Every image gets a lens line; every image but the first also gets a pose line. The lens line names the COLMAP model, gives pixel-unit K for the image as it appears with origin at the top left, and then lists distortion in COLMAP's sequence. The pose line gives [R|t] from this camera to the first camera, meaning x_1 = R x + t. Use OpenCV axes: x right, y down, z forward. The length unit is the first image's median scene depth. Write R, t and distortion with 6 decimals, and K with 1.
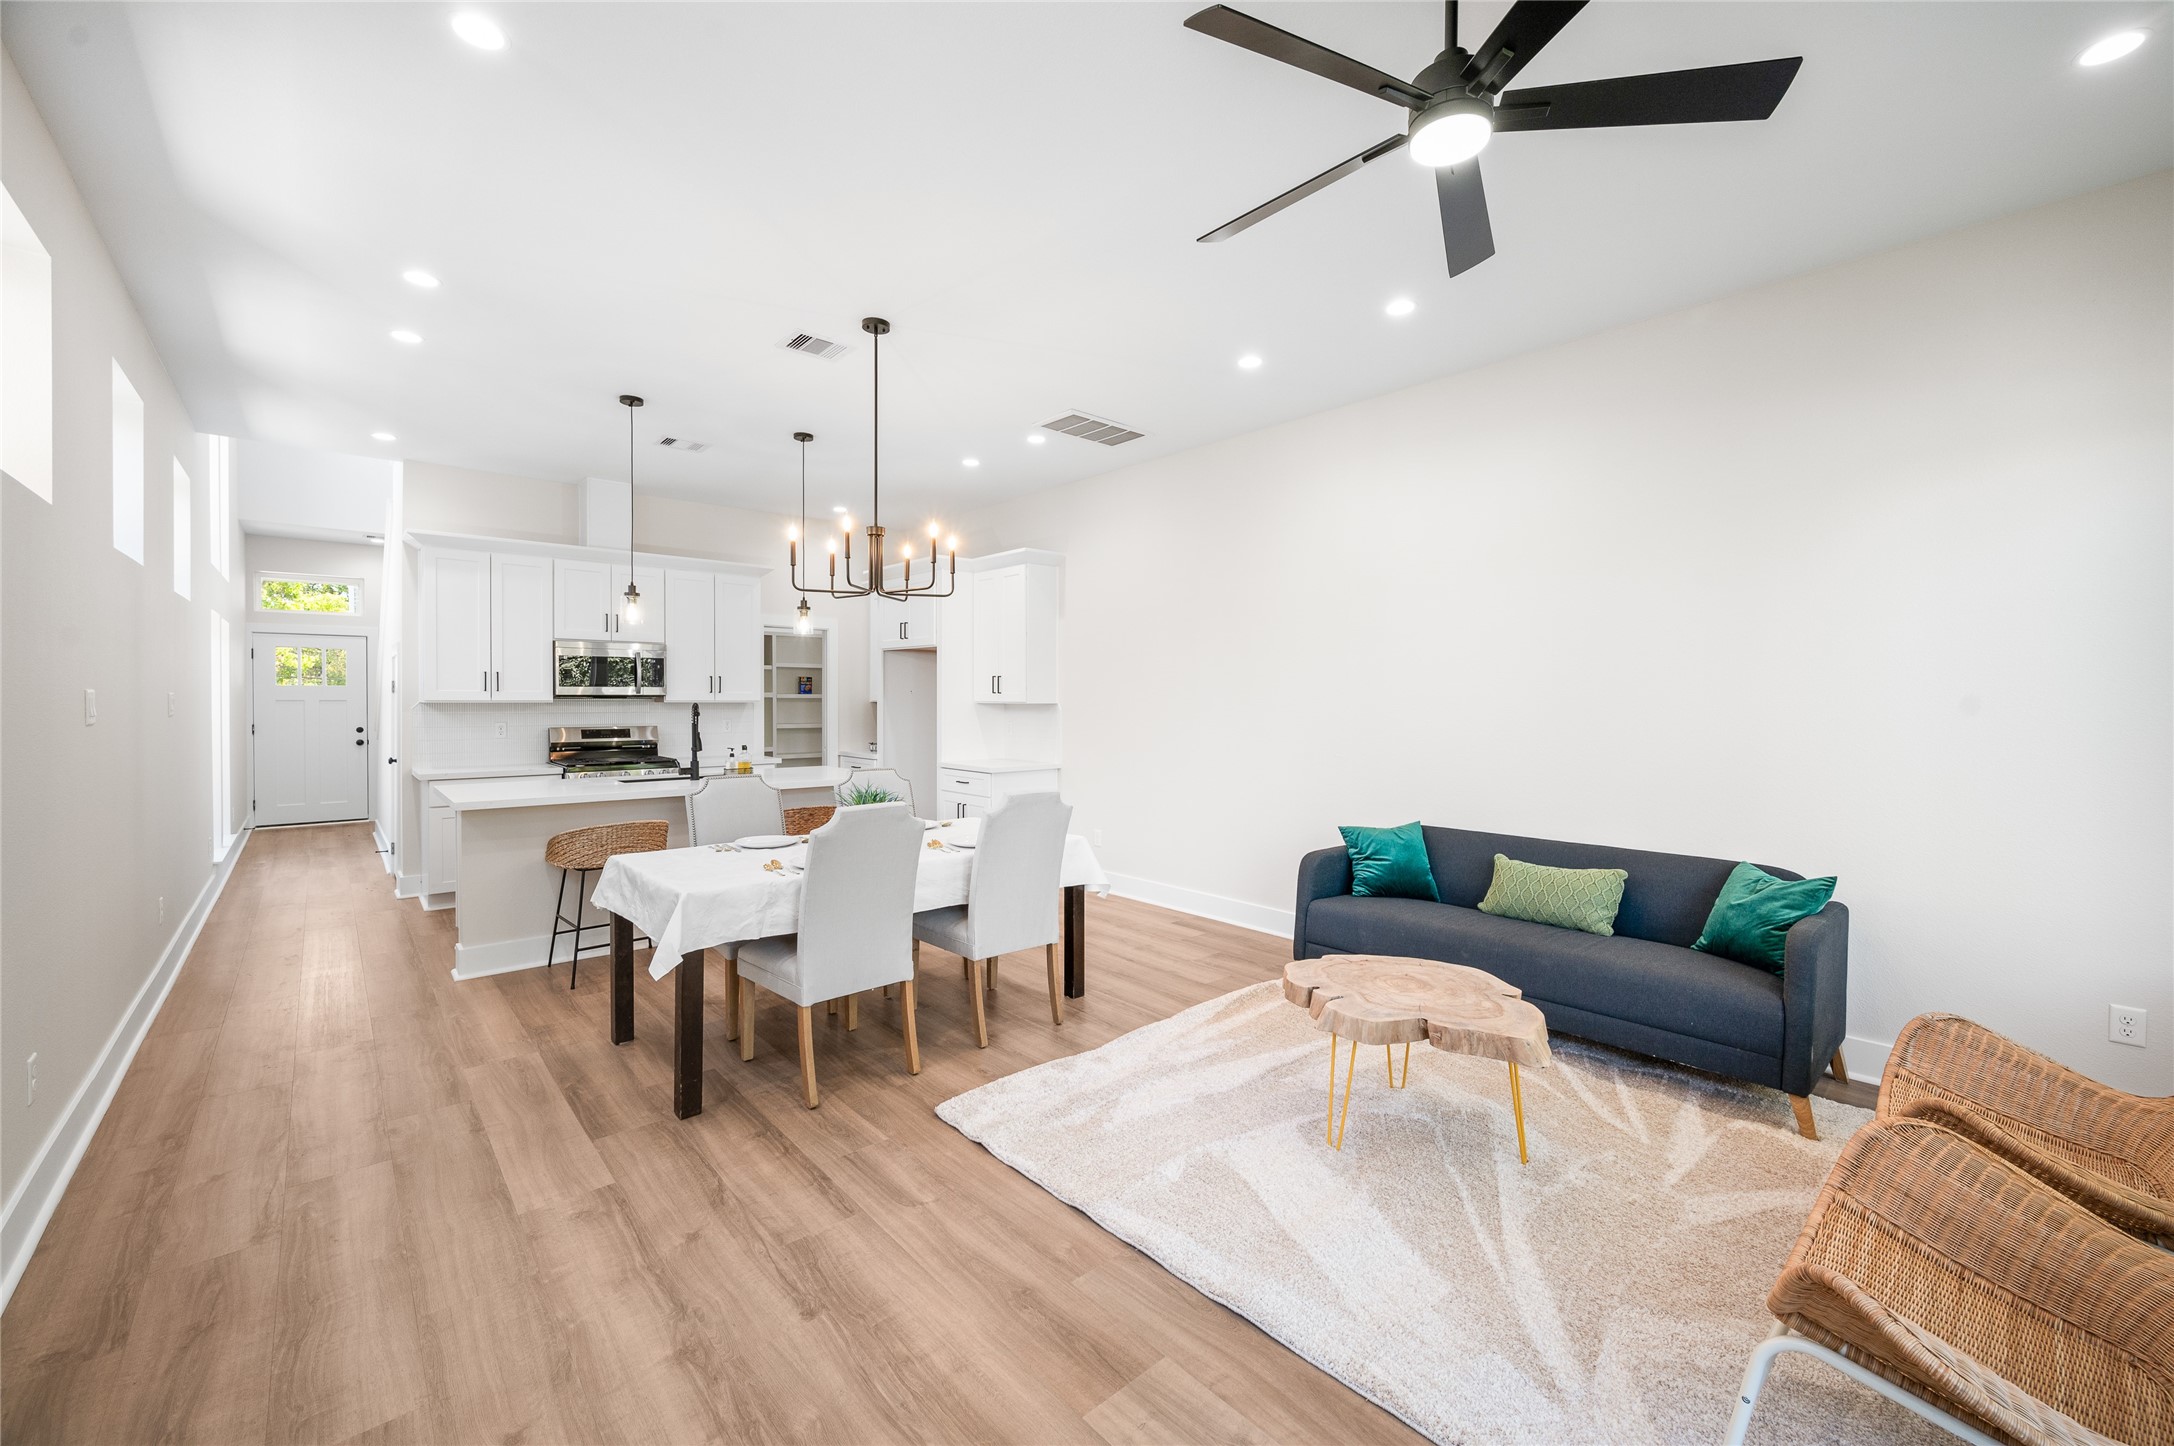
lens RADIAL K [[856.5, 0, 1087.0], [0, 856.5, 723.0], [0, 0, 1]] dist [-0.000479, -0.000106]
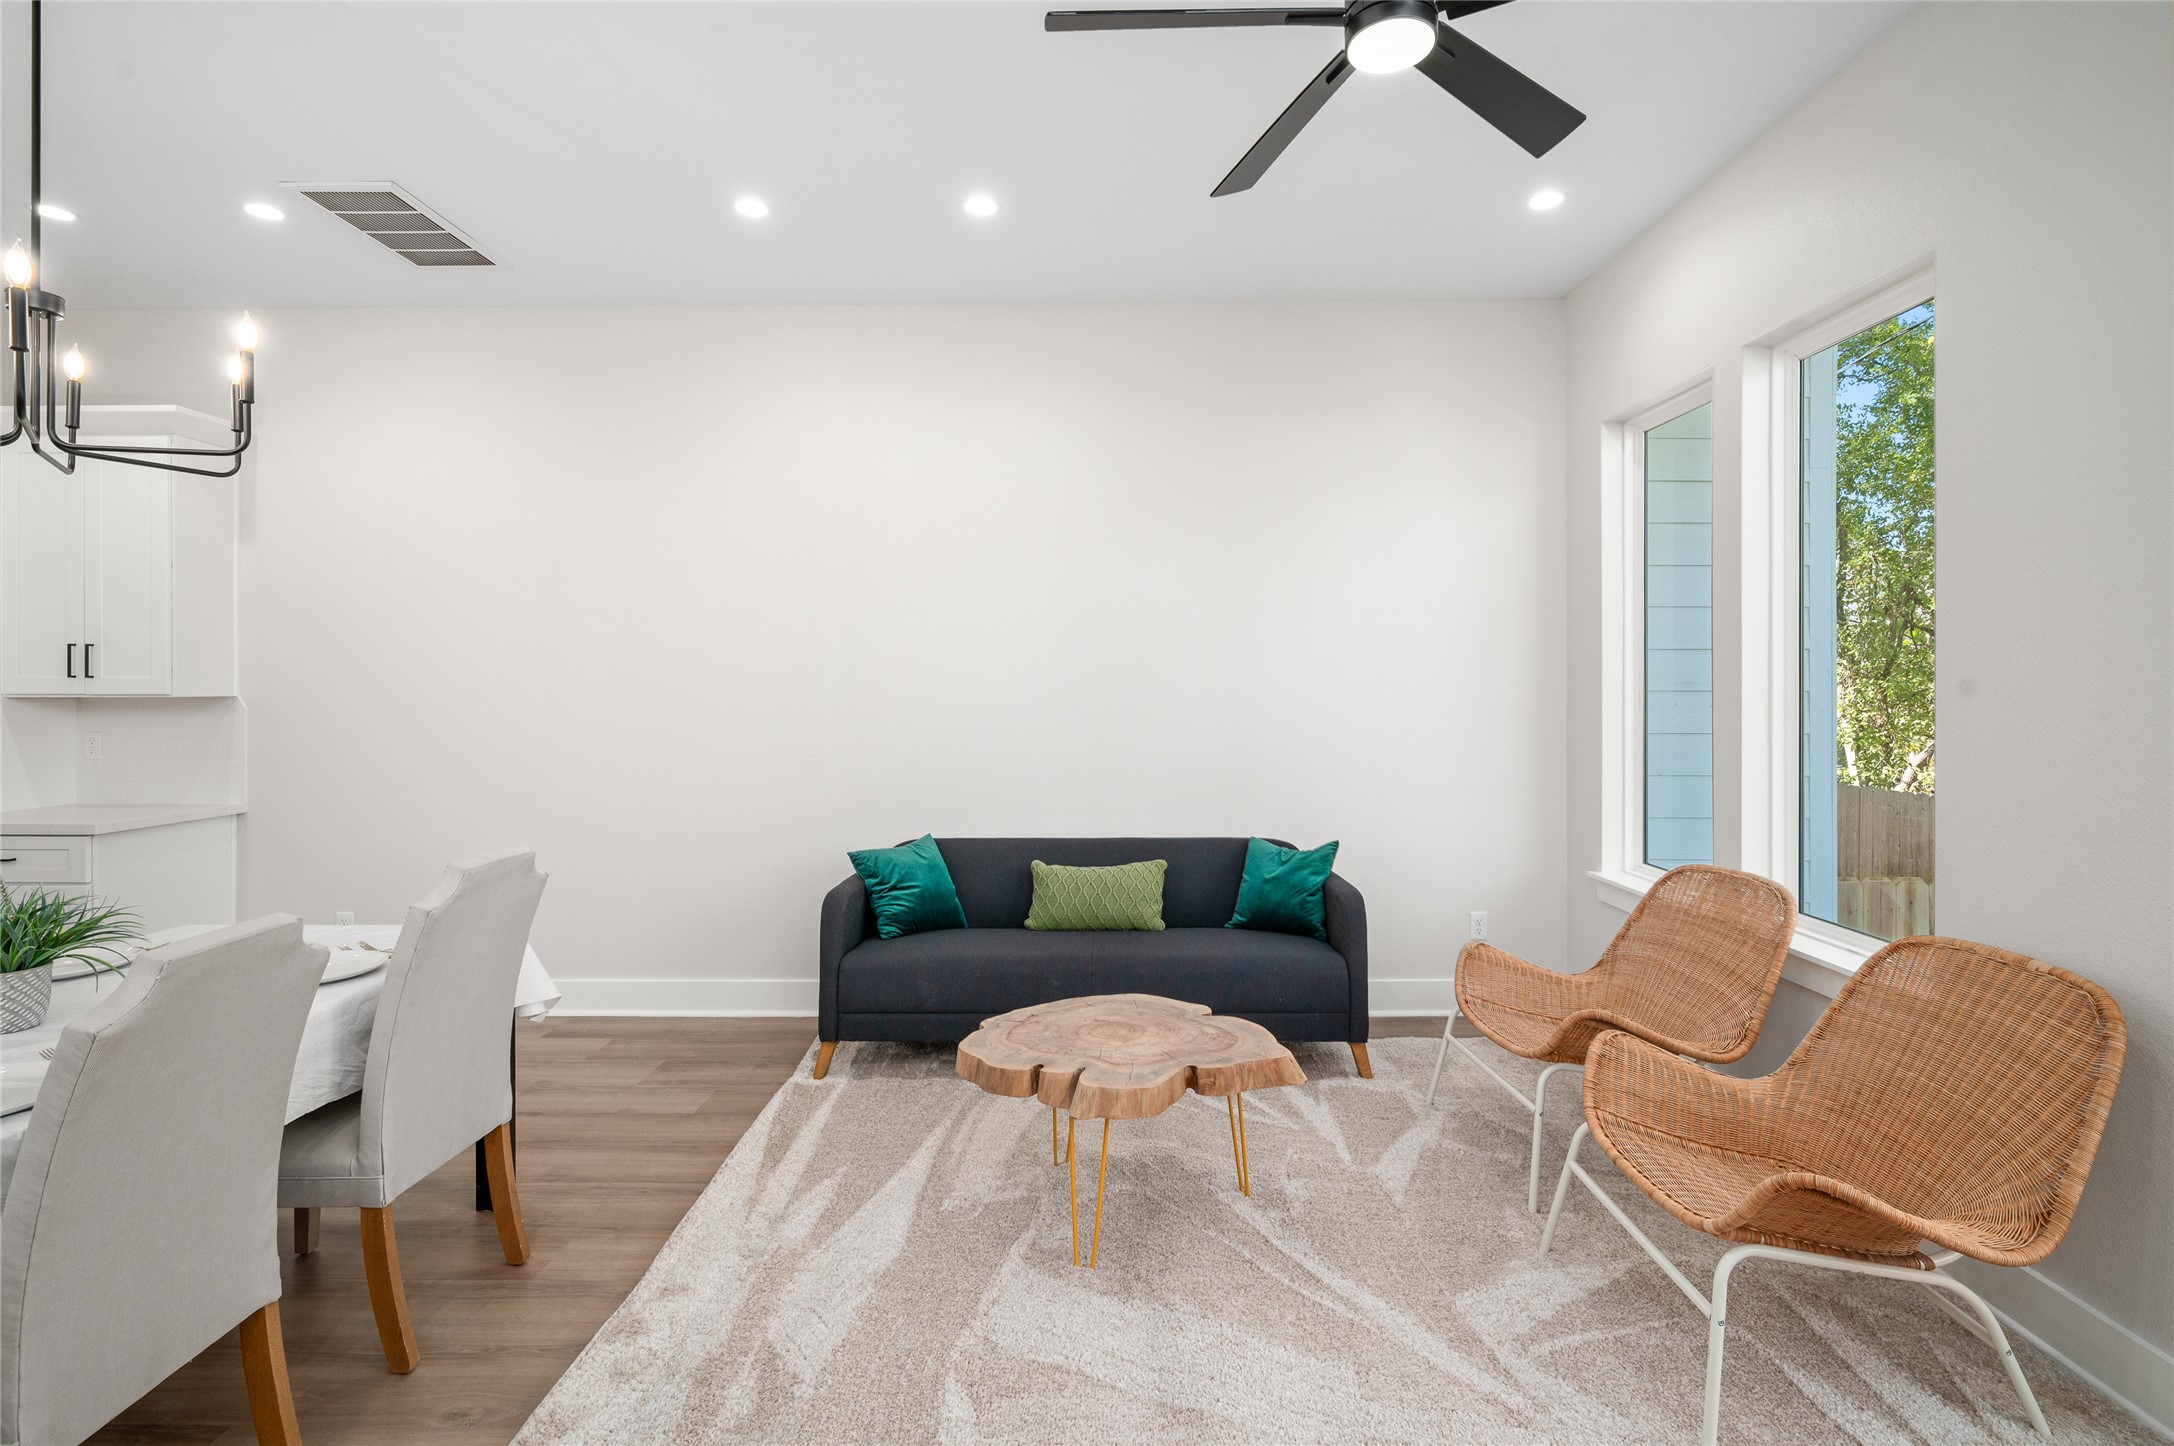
lens RADIAL K [[1022.5, 0, 1090.8], [0, 1022.5, 696.5], [0, 0, 1]] dist [0.001704, -0.000181]
pose [[0.674310, -0.012142, 0.738349, -0.302652], [0.025311, 0.999657, -0.006677, -0.008947], [-0.738015, 0.023190, 0.674386, 0.288112]]
